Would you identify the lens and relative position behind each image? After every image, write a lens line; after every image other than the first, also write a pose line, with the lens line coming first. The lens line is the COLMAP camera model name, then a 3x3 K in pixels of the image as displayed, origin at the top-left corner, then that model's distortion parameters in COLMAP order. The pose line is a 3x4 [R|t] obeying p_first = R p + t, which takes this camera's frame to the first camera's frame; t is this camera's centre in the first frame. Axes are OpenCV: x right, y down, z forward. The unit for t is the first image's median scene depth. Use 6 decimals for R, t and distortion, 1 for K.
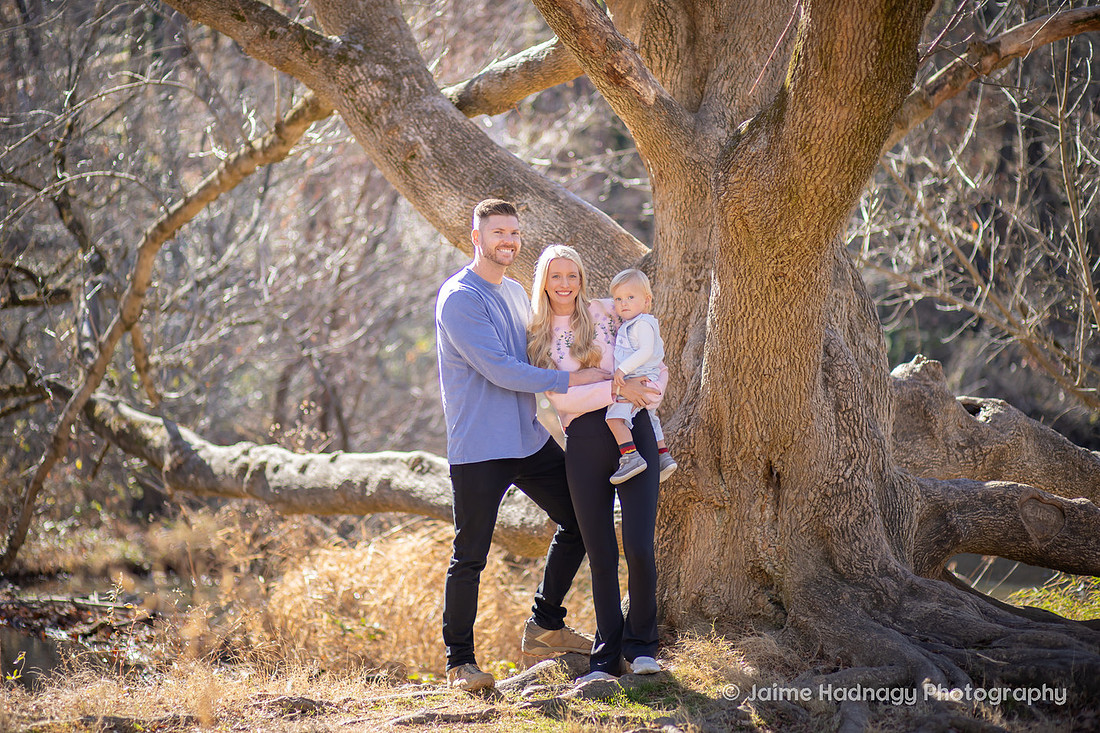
lens RADIAL K [[2985.7, 0, 550.0], [0, 2985.7, 366.5], [0, 0, 1]] dist [-0.086924, -2.484401]
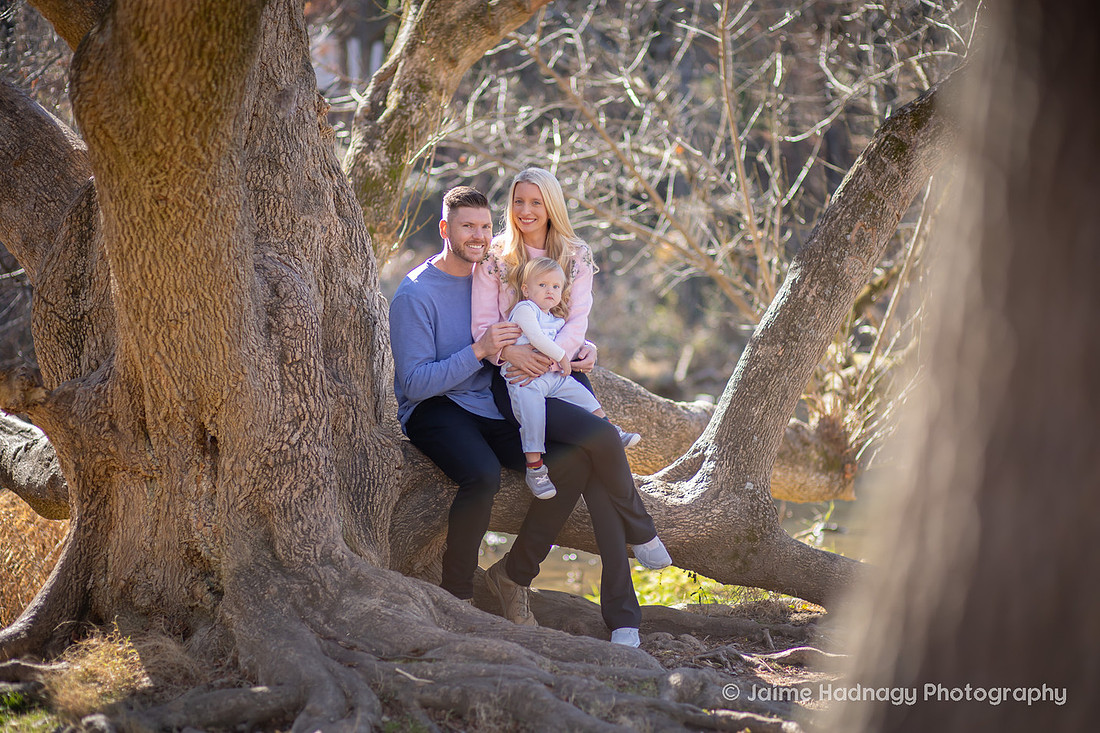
lens RADIAL K [[2801.3, 0, 550.0], [0, 2801.3, 366.5], [0, 0, 1]] dist [-0.047184, -1.164621]
pose [[0.999567, 0.001651, 0.029379, 0.147638], [-0.002456, 0.999622, 0.027390, -0.005601], [-0.029323, -0.027450, 0.999193, 0.220492]]
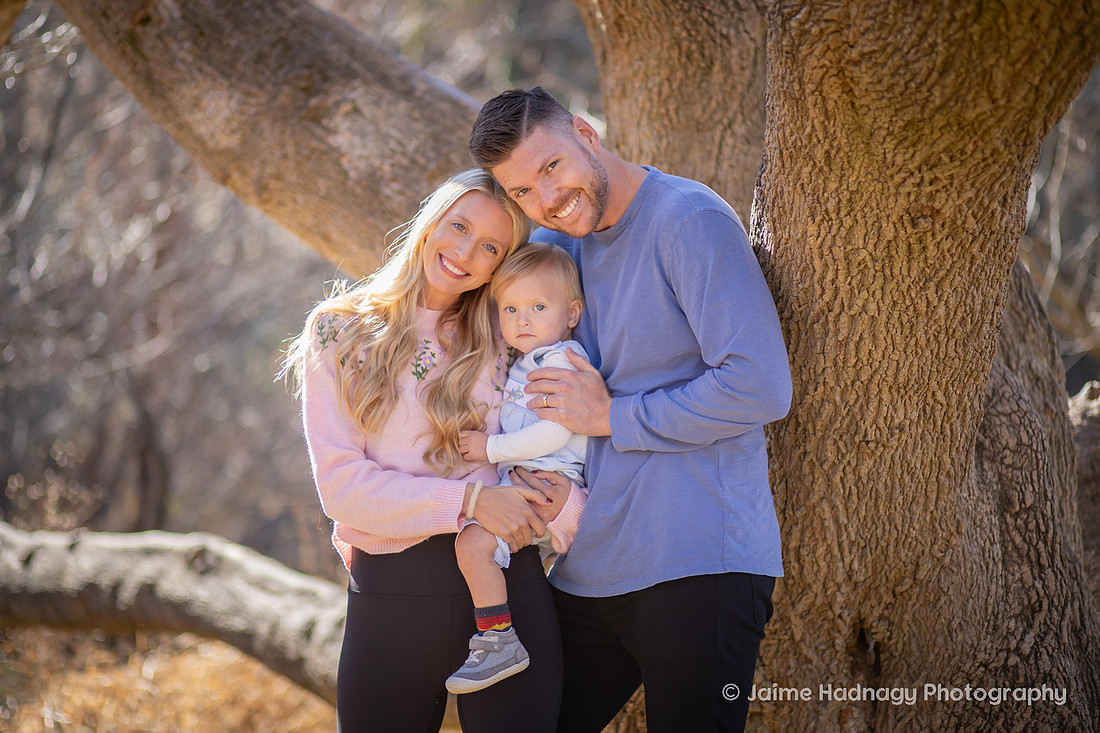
lens RADIAL K [[2985.7, 0, 550.0], [0, 2985.7, 366.5], [0, 0, 1]] dist [-0.086924, -2.484401]
pose [[0.999287, -0.007039, 0.037082, 0.007593], [0.007058, 0.999975, -0.000385, -0.008329], [-0.037078, 0.000647, 0.999312, 0.533433]]
